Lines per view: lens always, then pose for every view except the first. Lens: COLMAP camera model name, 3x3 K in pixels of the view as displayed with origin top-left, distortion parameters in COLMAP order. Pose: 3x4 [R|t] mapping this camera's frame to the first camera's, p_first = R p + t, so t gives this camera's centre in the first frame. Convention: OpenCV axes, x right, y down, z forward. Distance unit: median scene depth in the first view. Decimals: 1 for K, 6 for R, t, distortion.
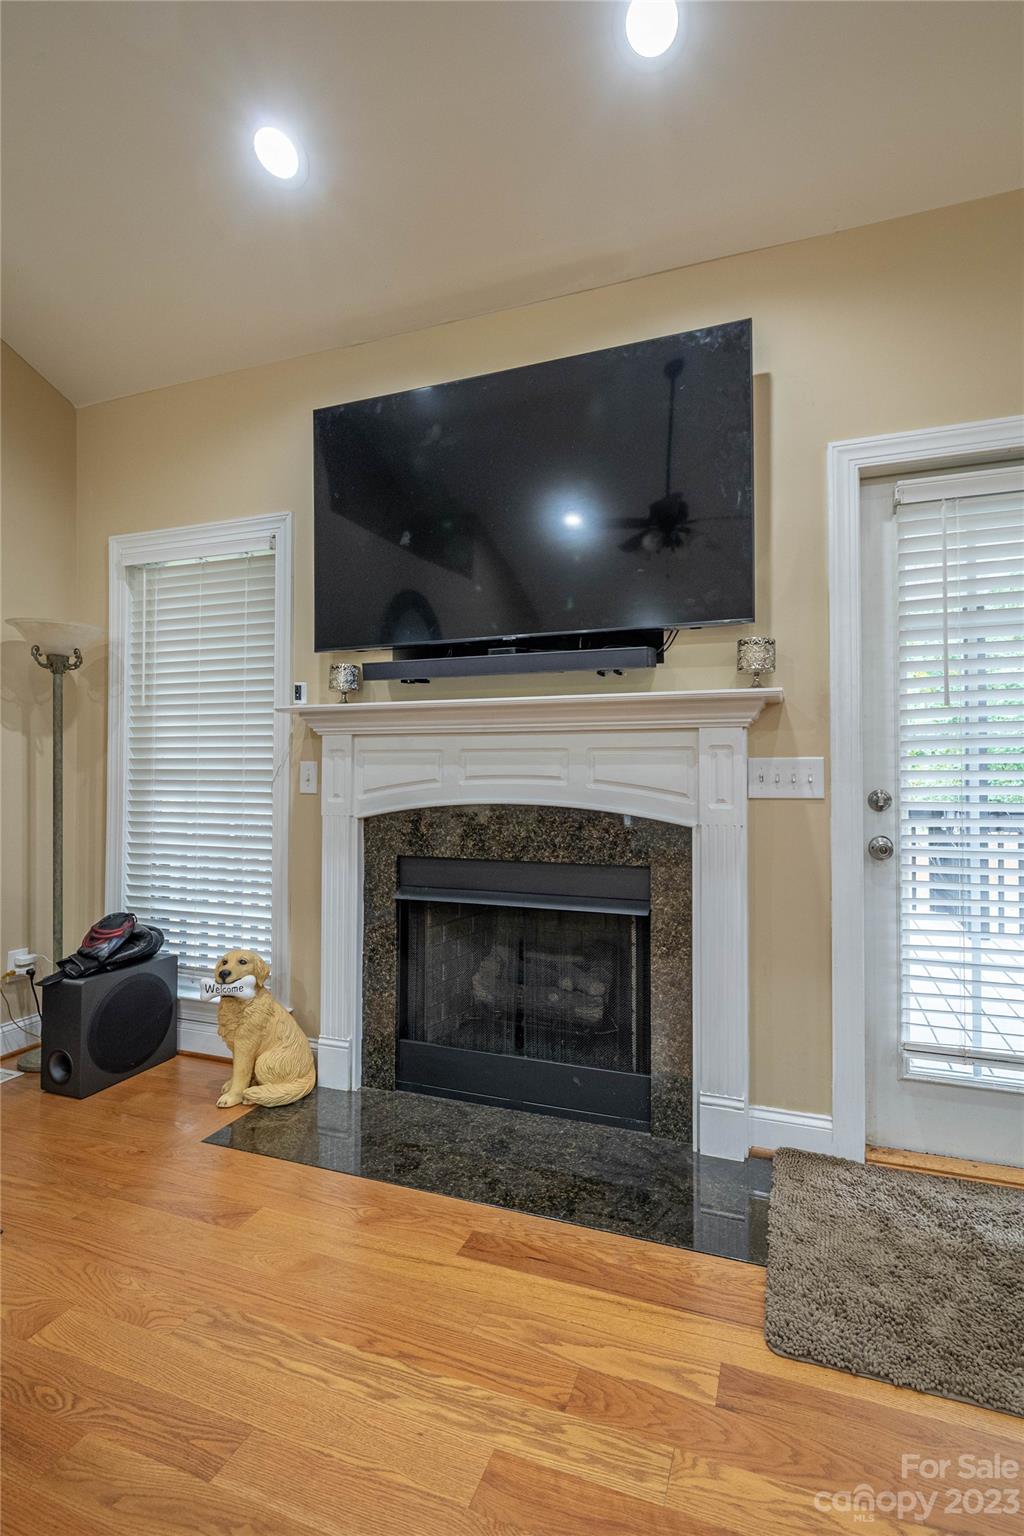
lens RADIAL K [[716.0, 0, 523.1], [0, 716.0, 757.2], [0, 0, 1]] dist [-0.006111, -0.000002]
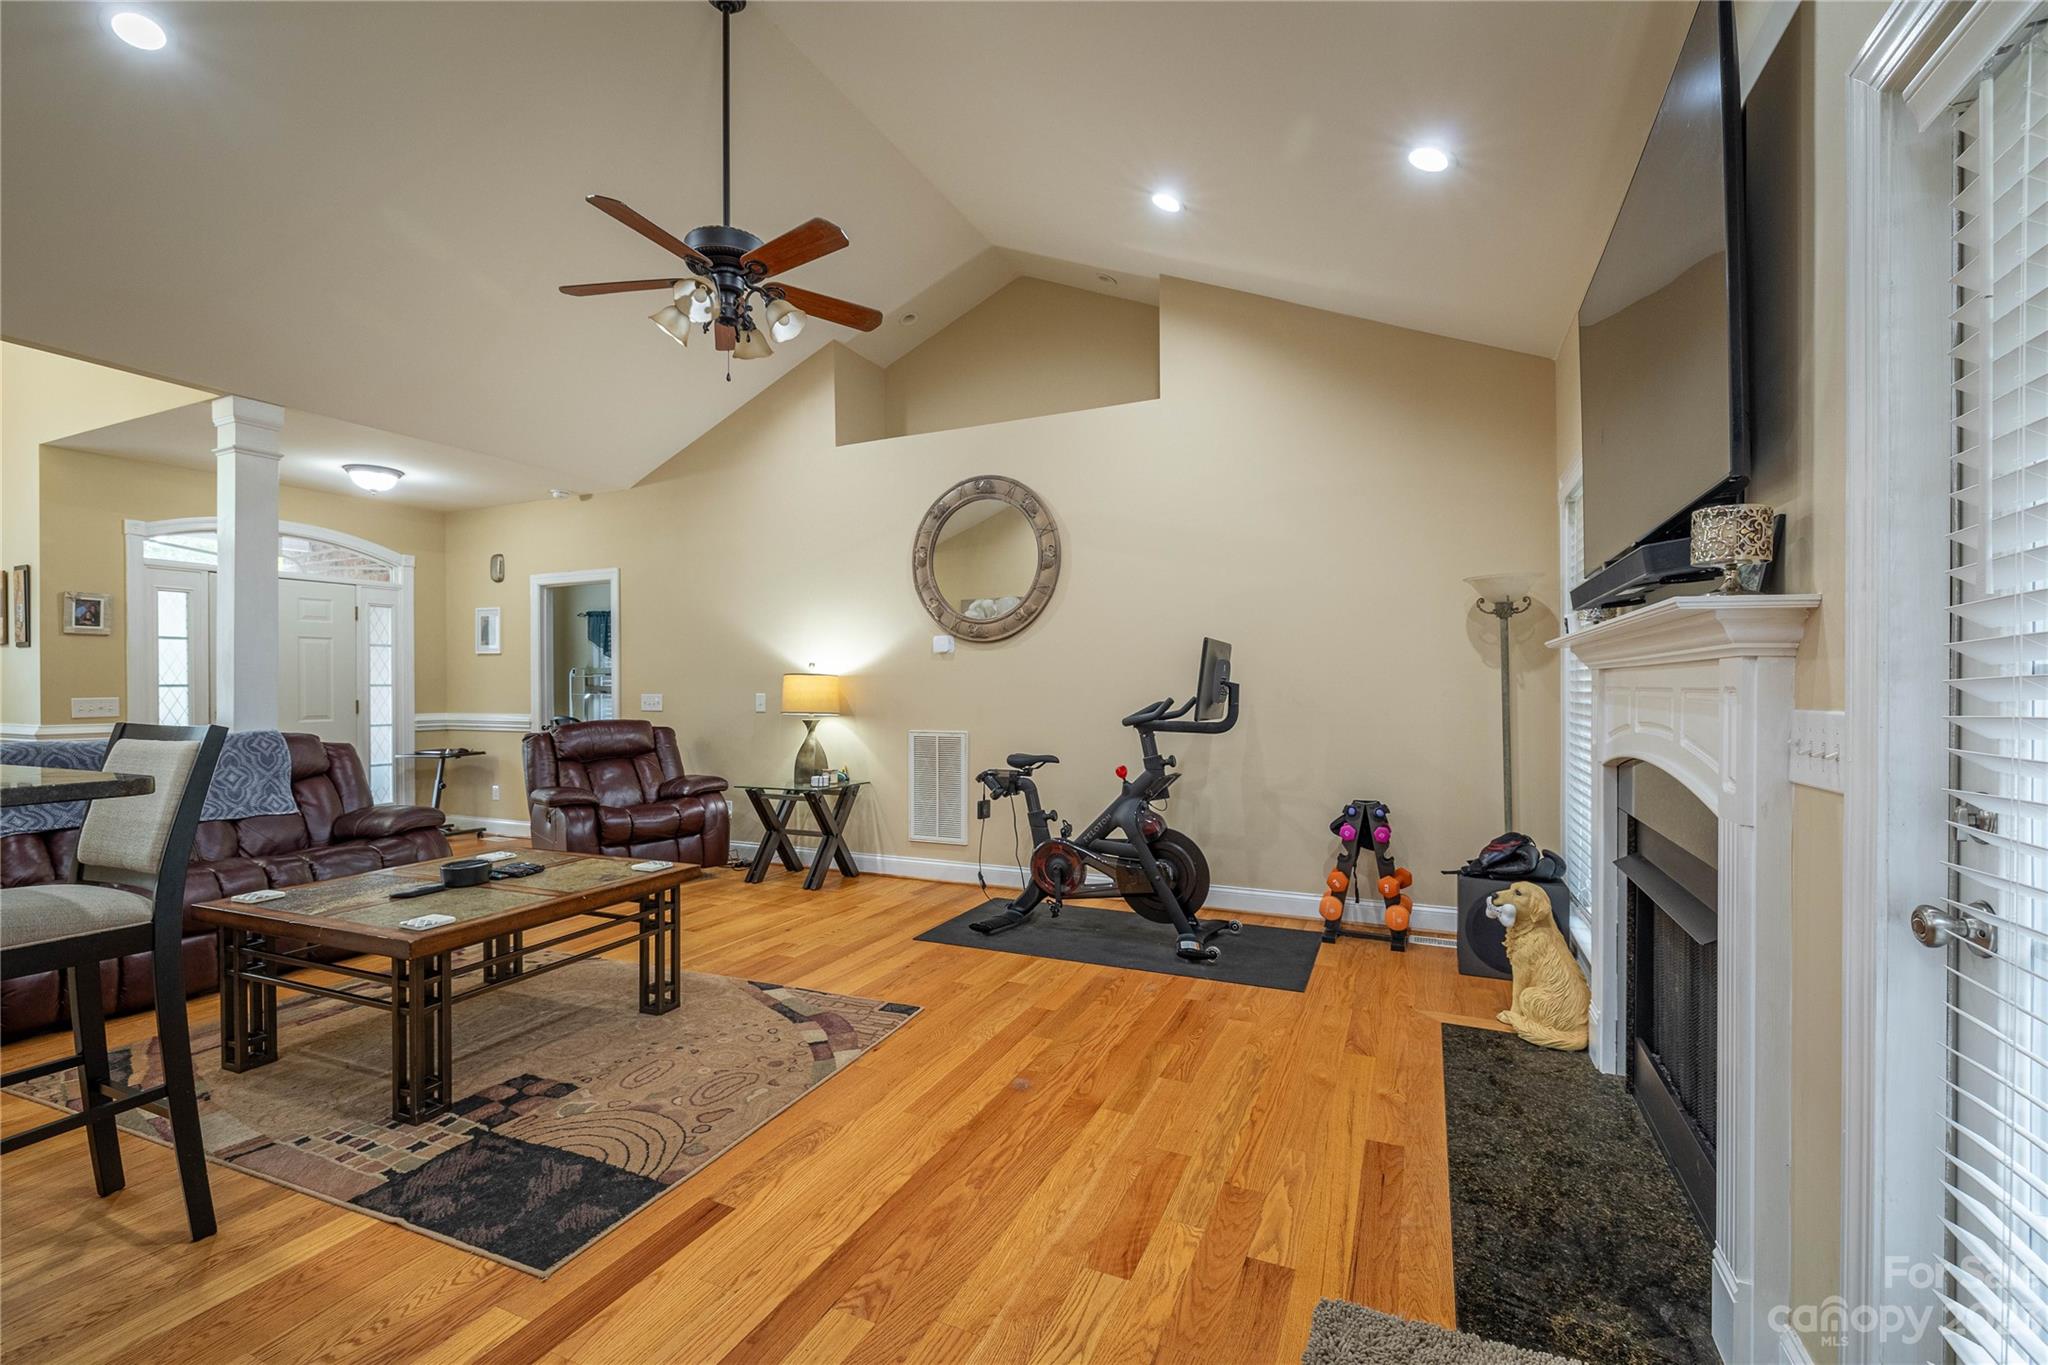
lens RADIAL K [[864.8, 0, 1018.8], [0, 864.8, 686.0], [0, 0, 1]] dist [0.002628, -0.001079]
pose [[-0.115655, -0.001245, -0.993289, 1.030481], [0.033346, 0.999431, -0.005135, -0.034109], [0.992730, -0.033716, -0.115548, 0.478529]]
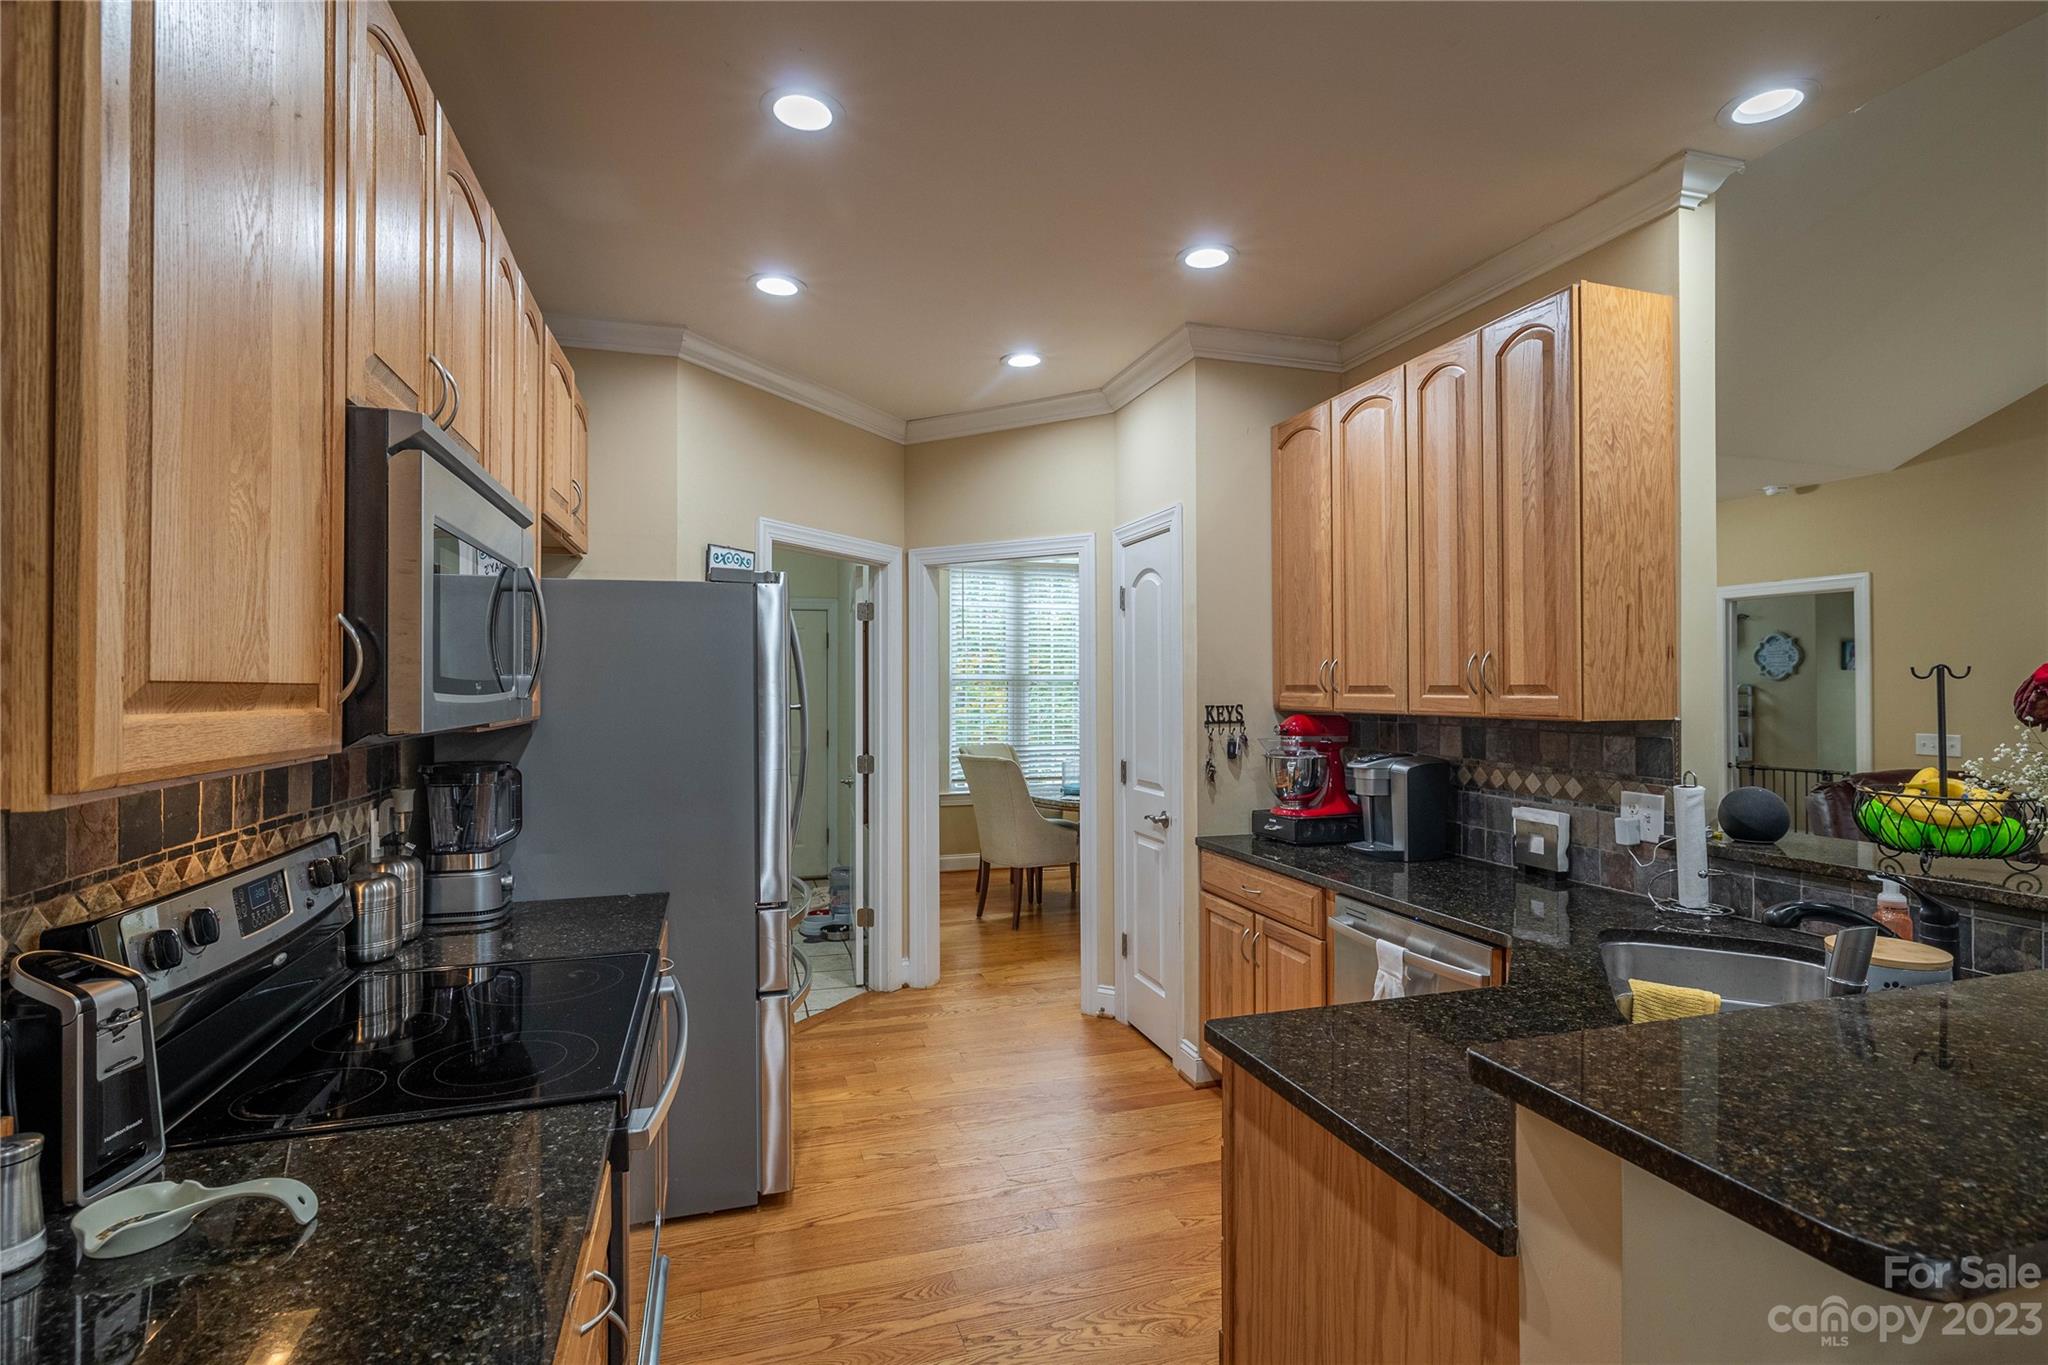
lens RADIAL K [[973.8, 0, 1021.1], [0, 973.8, 672.5], [0, 0, 1]] dist [-0.002871, -0.000504]
pose [[-0.814156, -0.010169, -0.580557, 1.614713], [0.015930, 0.999079, -0.039841, -0.158295], [0.580428, -0.041685, -0.813244, -0.390549]]
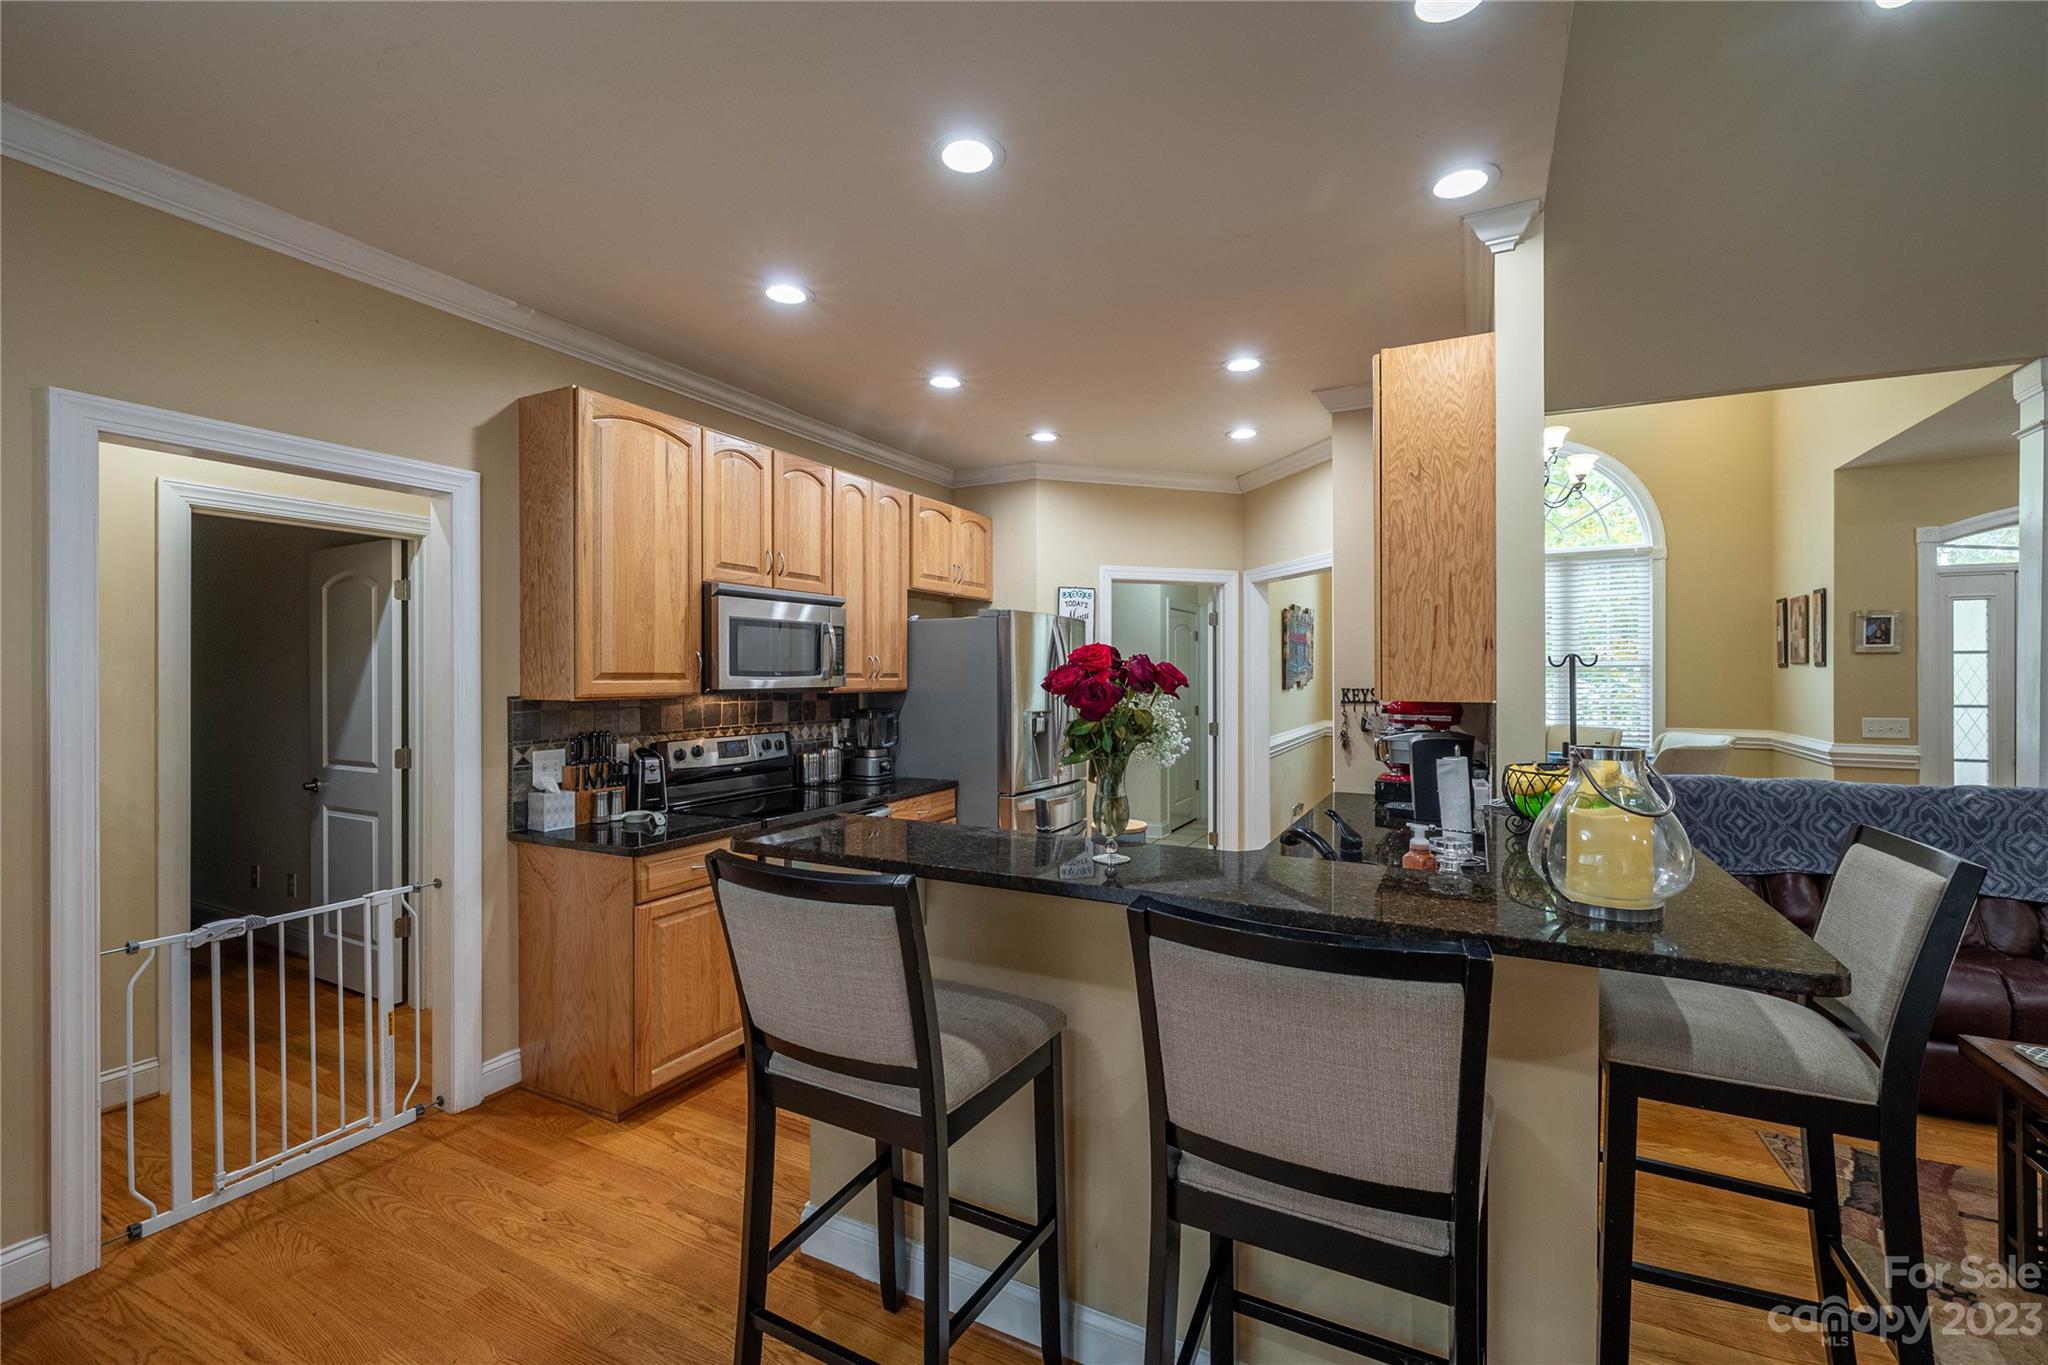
lens RADIAL K [[864.8, 0, 1037.1], [0, 864.8, 672.0], [0, 0, 1]] dist [0.002628, -0.001079]
pose [[-0.988203, -0.002263, 0.153135, 0.832091], [-0.006957, 0.999522, -0.030128, -0.139999], [-0.152994, -0.030838, -0.987746, 0.305513]]
